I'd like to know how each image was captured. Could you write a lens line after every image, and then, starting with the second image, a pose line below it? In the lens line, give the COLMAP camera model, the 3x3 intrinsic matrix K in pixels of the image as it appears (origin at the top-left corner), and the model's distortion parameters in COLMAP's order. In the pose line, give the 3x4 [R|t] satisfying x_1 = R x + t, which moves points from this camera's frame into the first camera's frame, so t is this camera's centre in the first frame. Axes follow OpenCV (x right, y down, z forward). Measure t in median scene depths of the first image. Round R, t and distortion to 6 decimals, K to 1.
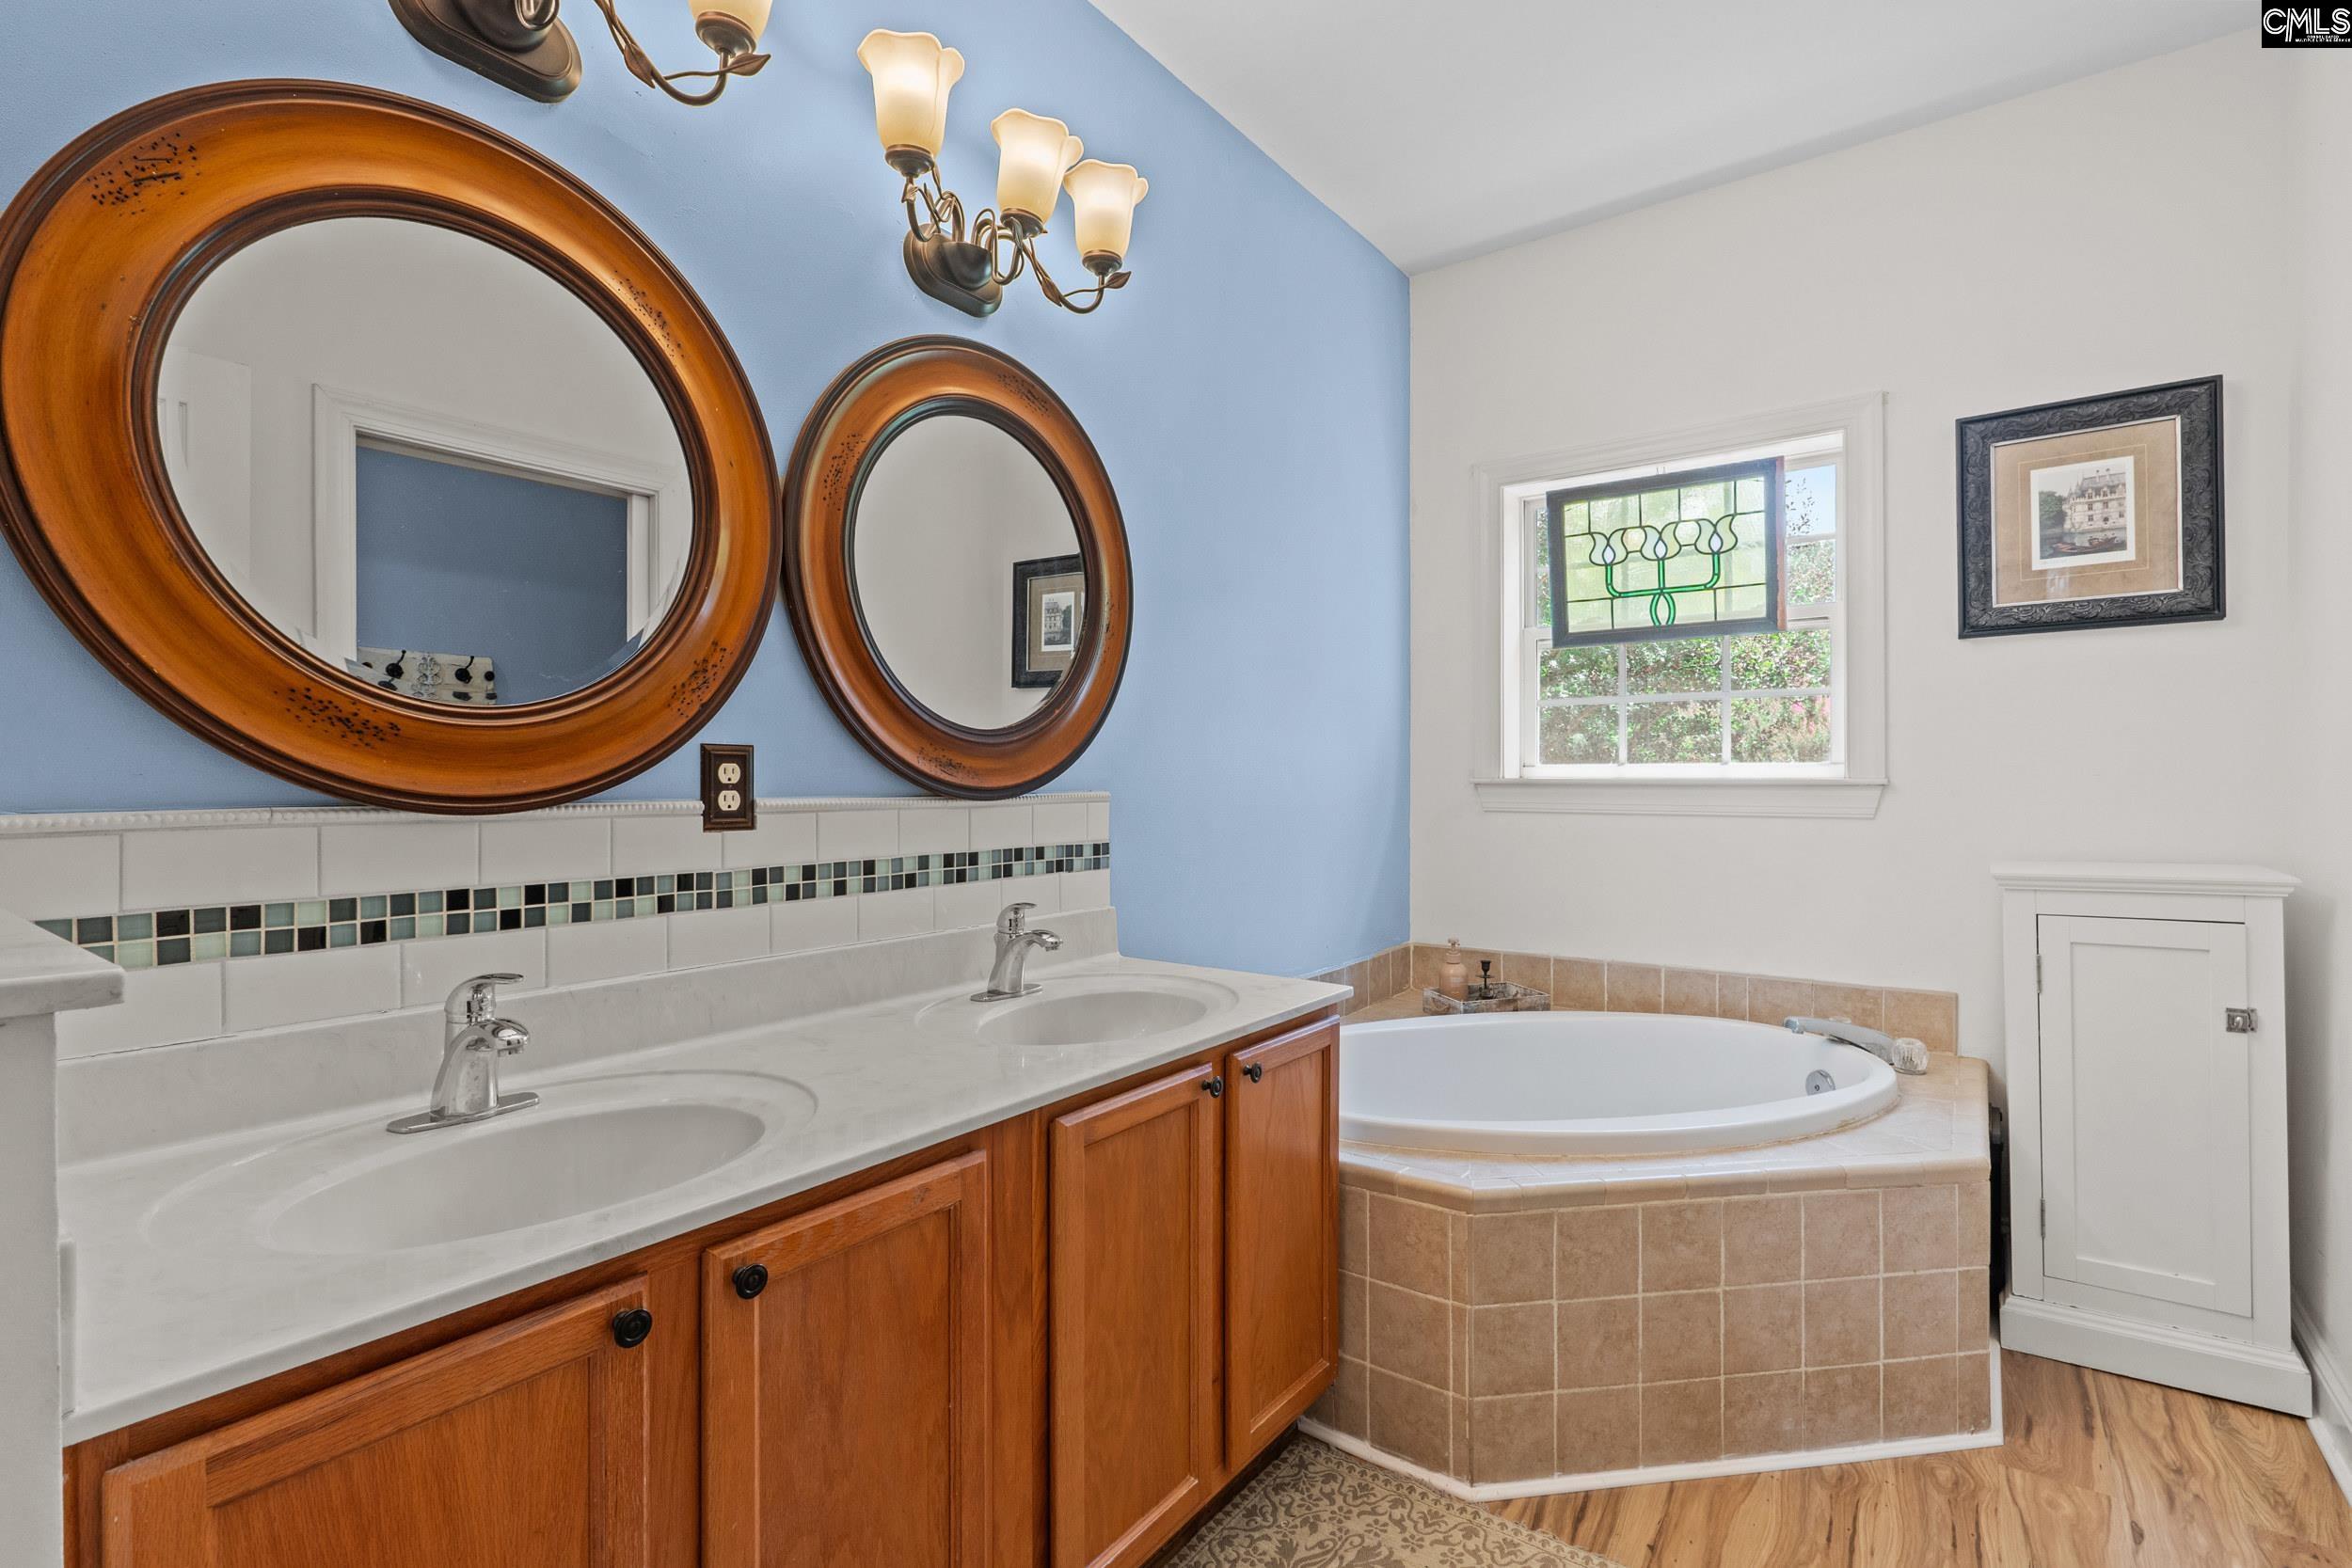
lens RADIAL K [[1081.6, 0, 1179.2], [0, 1081.6, 788.5], [0, 0, 1]] dist [-0.003688, -0.000706]
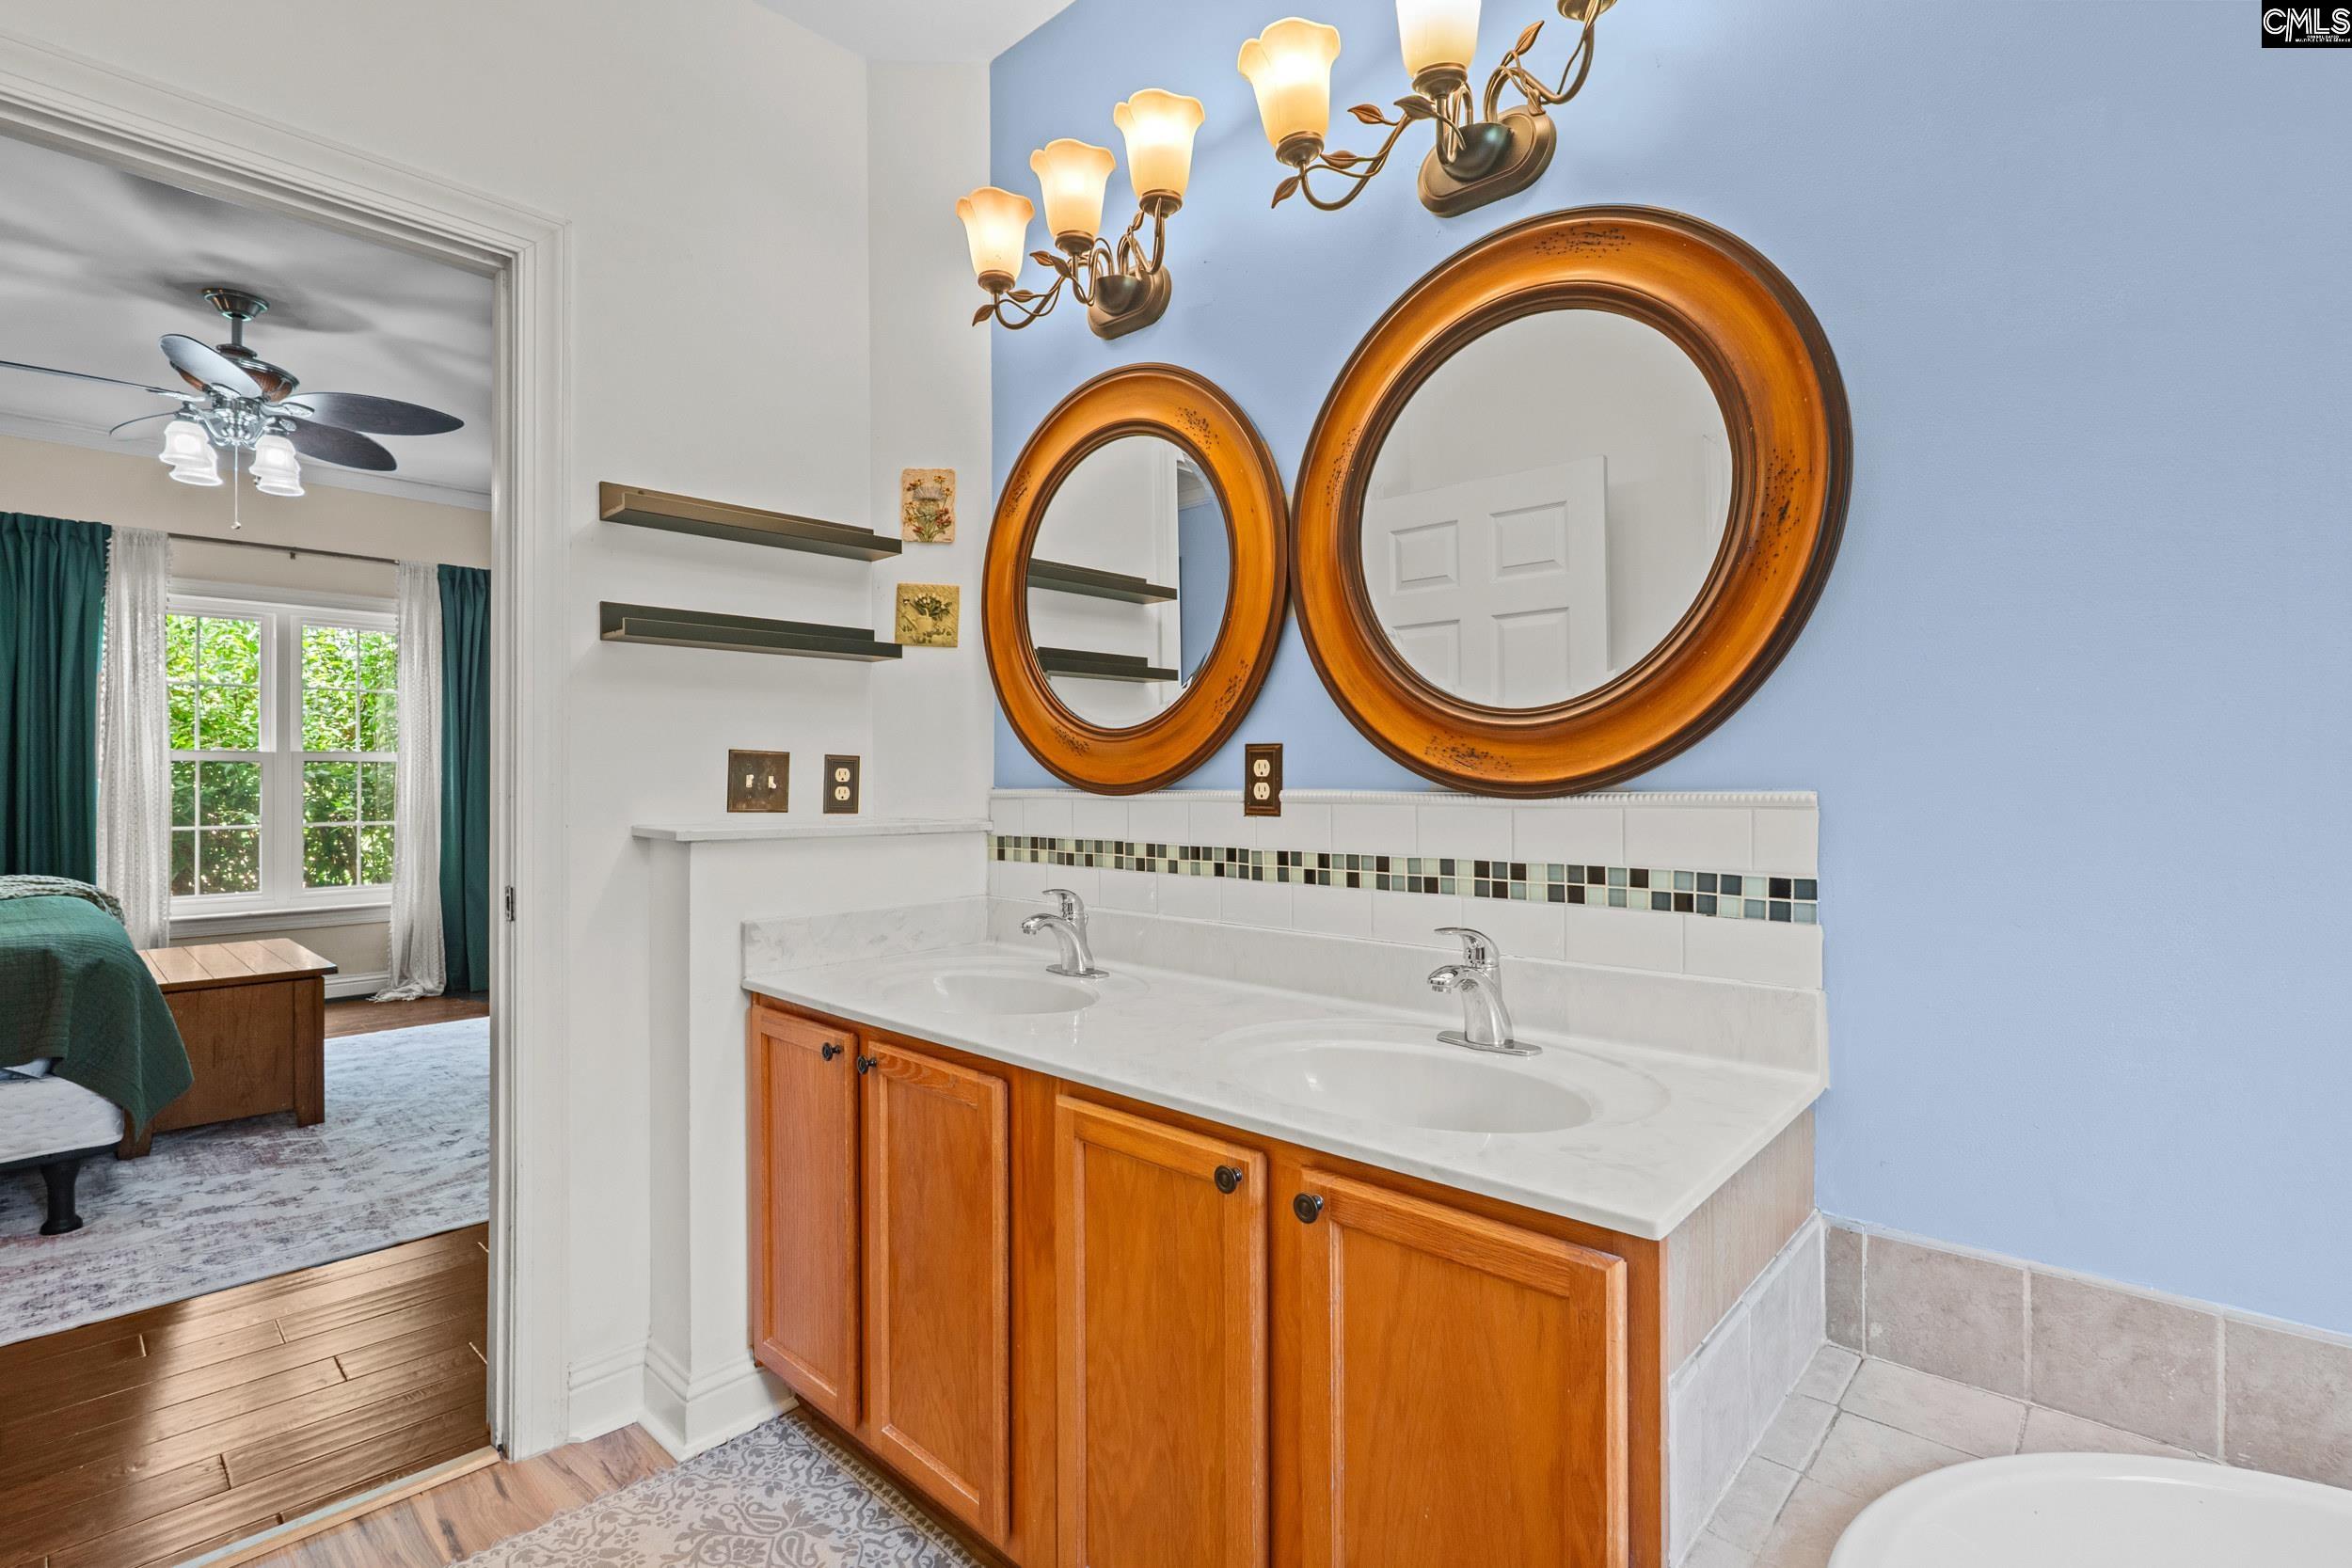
lens RADIAL K [[1095.0, 0, 1183.2], [0, 1095.0, 767.9], [0, 0, 1]] dist [-0.000903, -0.000311]
pose [[-0.114412, -0.001008, -0.993433, 0.794859], [0.000574, 0.999999, -0.001081, -0.013316], [0.993433, -0.000694, -0.114411, 1.051690]]
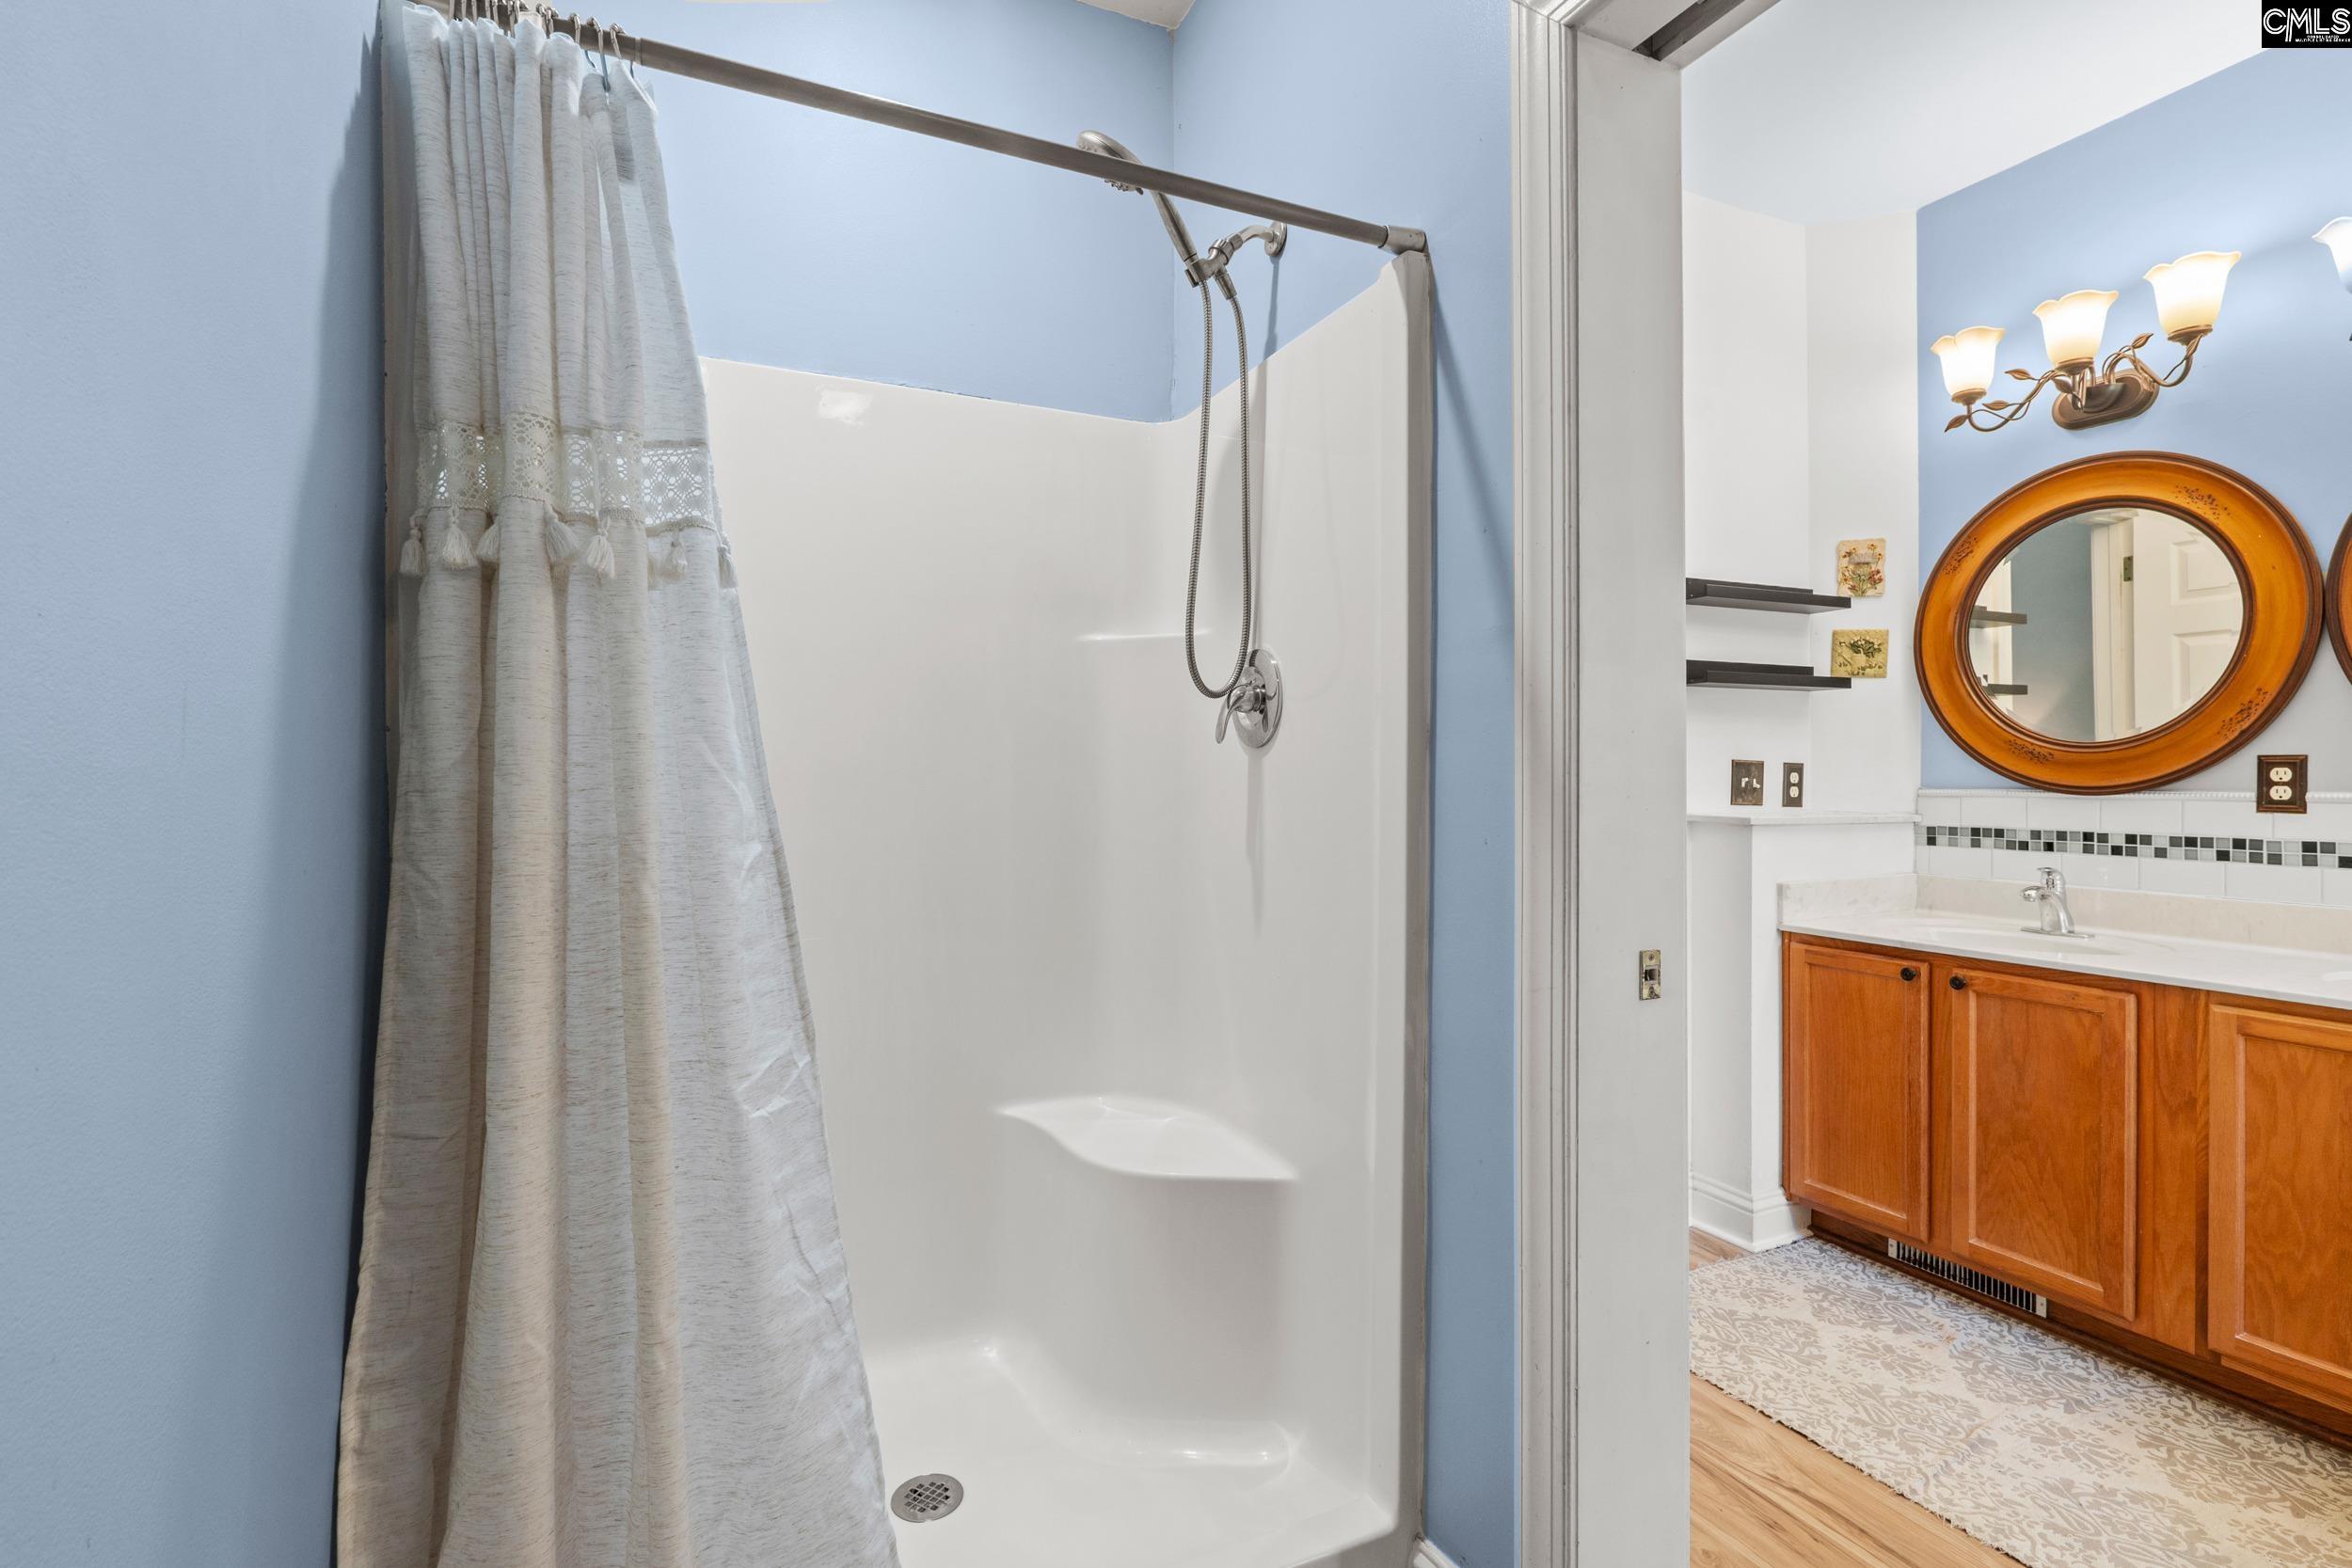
lens RADIAL K [[1094.4, 0, 1184.3], [0, 1094.4, 774.5], [0, 0, 1]] dist [-0.001038, -0.000173]
pose [[-0.477846, 0.006761, -0.878418, 1.624016], [0.000815, 0.999973, 0.007253, -0.026485], [0.878443, 0.002750, -0.477839, 0.393466]]
